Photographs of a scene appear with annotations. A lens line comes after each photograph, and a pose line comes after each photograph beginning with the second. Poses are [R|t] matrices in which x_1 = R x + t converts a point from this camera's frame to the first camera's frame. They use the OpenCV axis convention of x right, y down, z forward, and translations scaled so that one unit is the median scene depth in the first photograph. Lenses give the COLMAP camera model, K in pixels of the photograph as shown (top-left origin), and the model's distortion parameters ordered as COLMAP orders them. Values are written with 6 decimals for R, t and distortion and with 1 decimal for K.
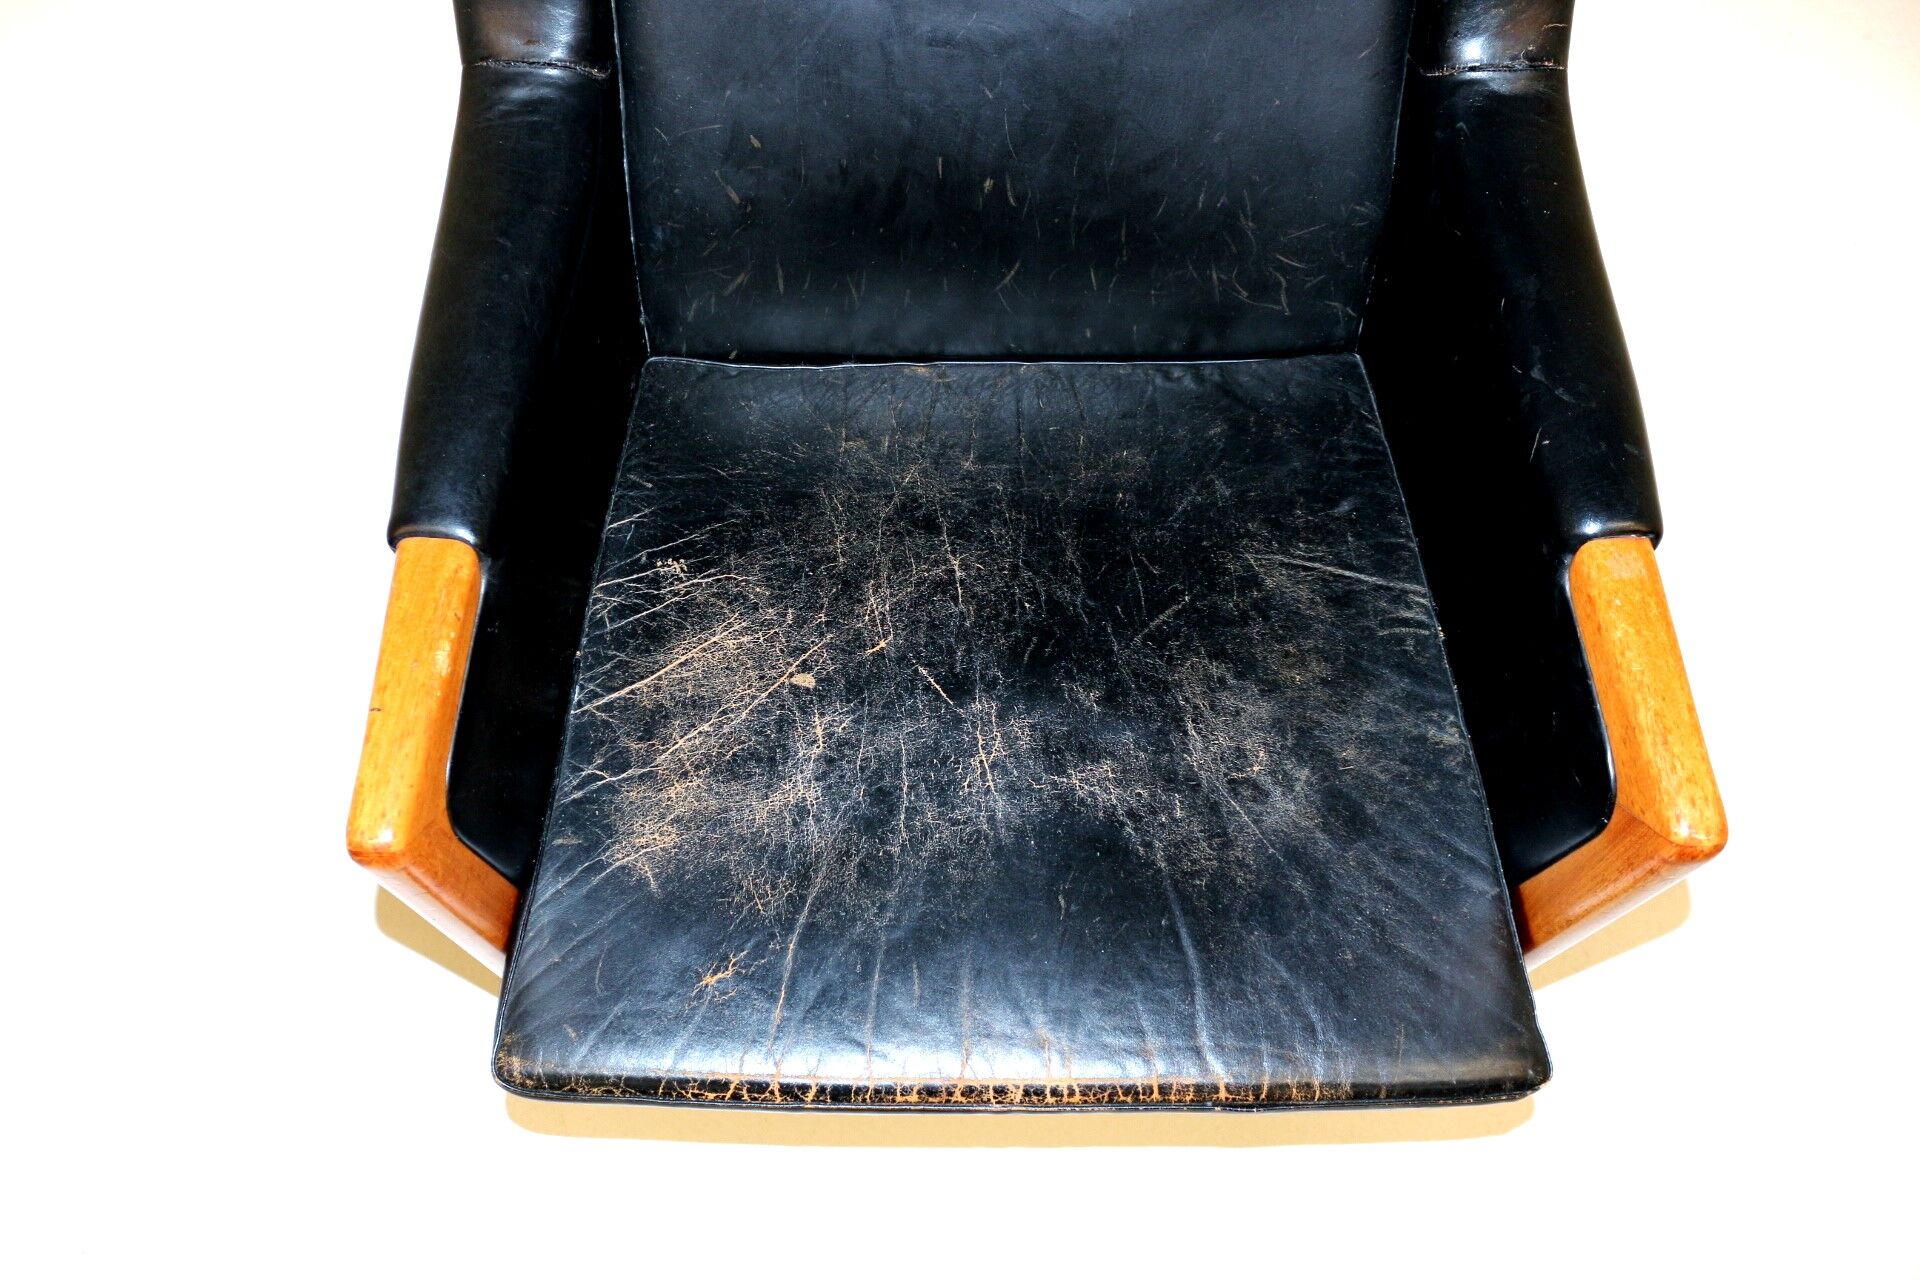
lens RADIAL K [[1619.7, 0, 960.0], [0, 1619.7, 640.0], [0, 0, 1]] dist [-0.009453, -0.009501]
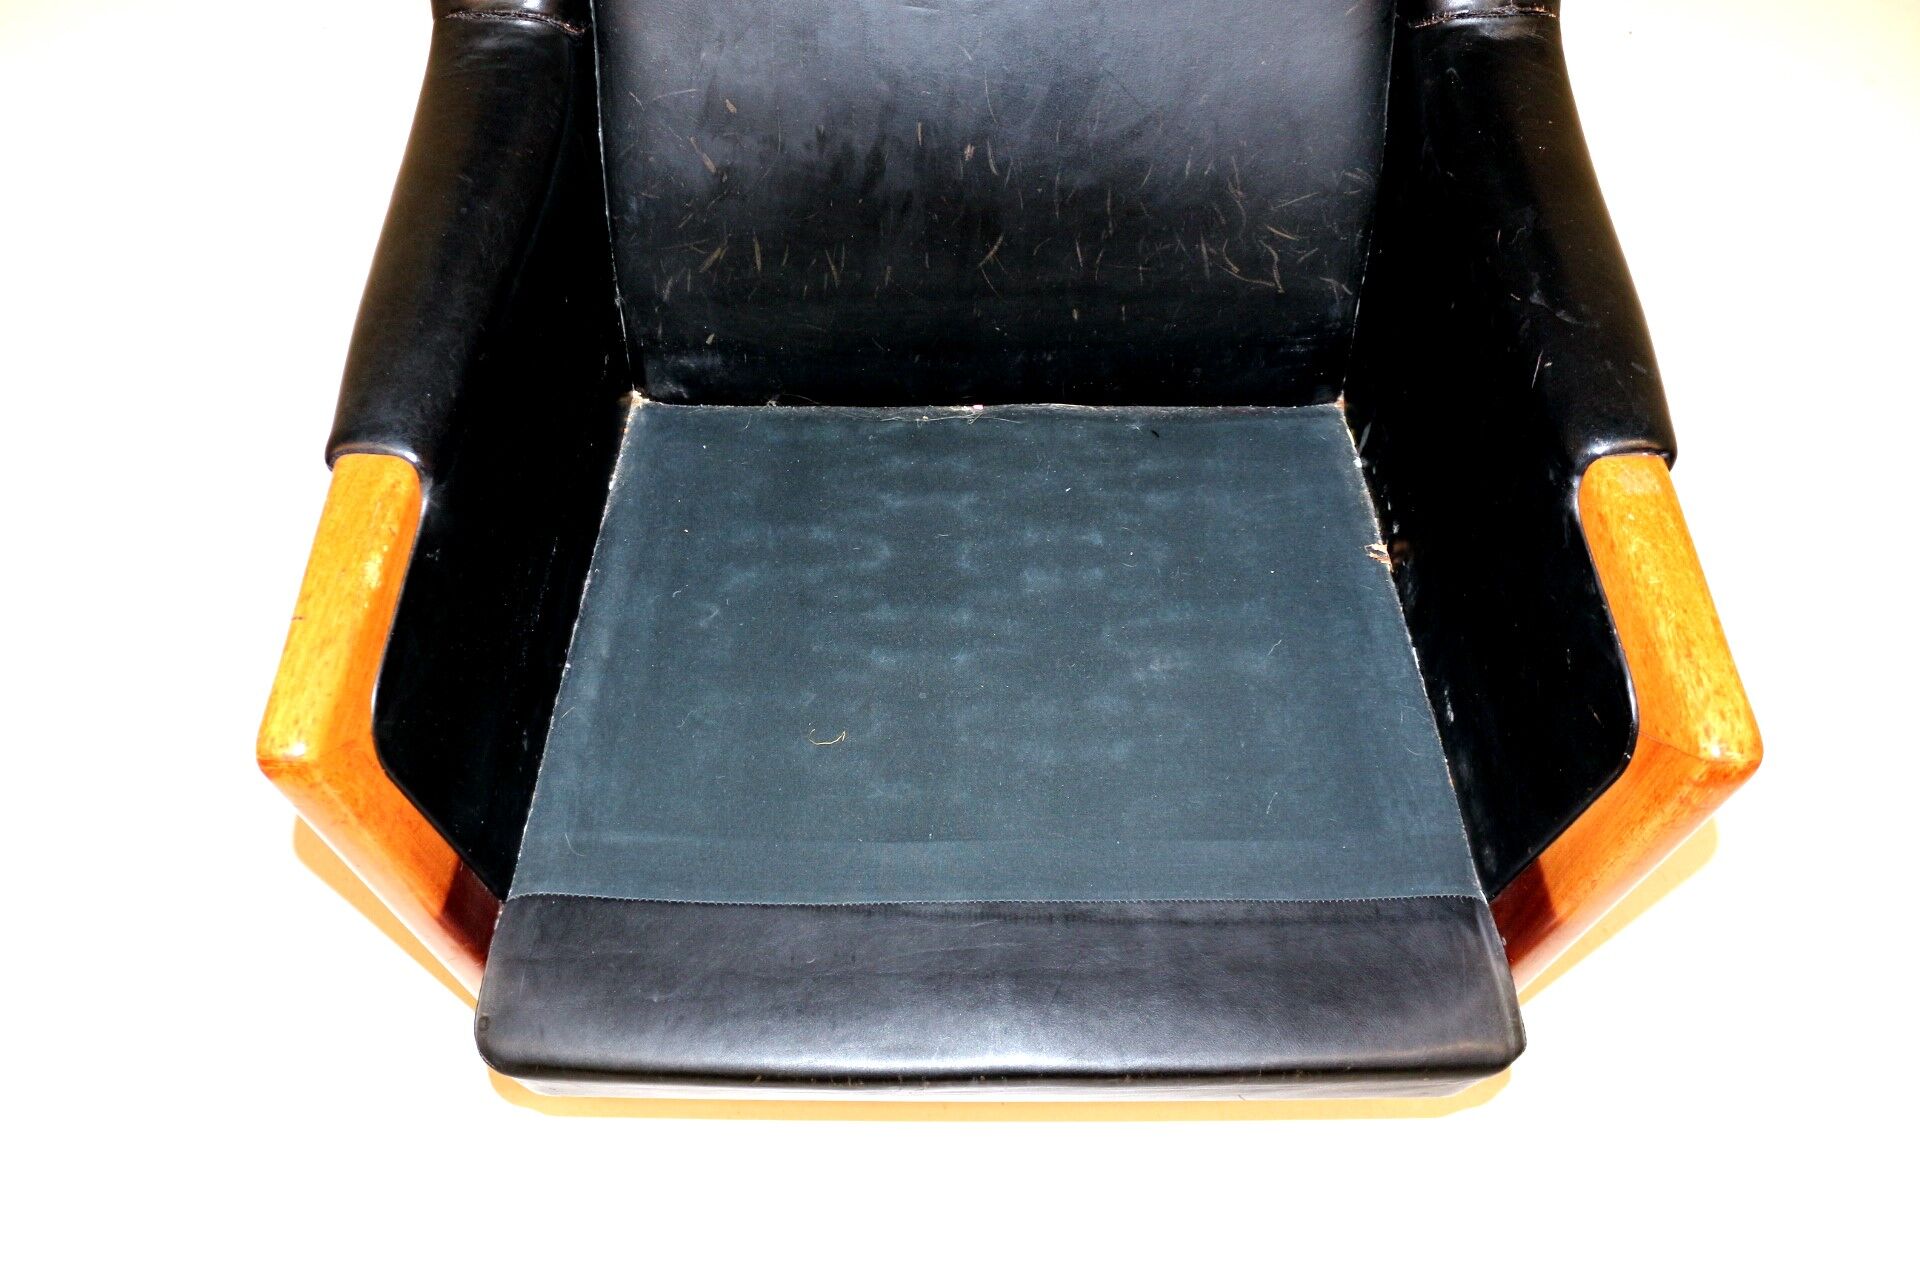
lens RADIAL K [[1626.2, 0, 960.0], [0, 1626.2, 640.0], [0, 0, 1]] dist [-0.003167, 0.002230]
pose [[0.999829, -0.000032, -0.018487, 0.035490], [-0.002054, 0.993613, -0.112820, 0.144592], [0.018373, 0.112839, 0.993443, 0.066722]]
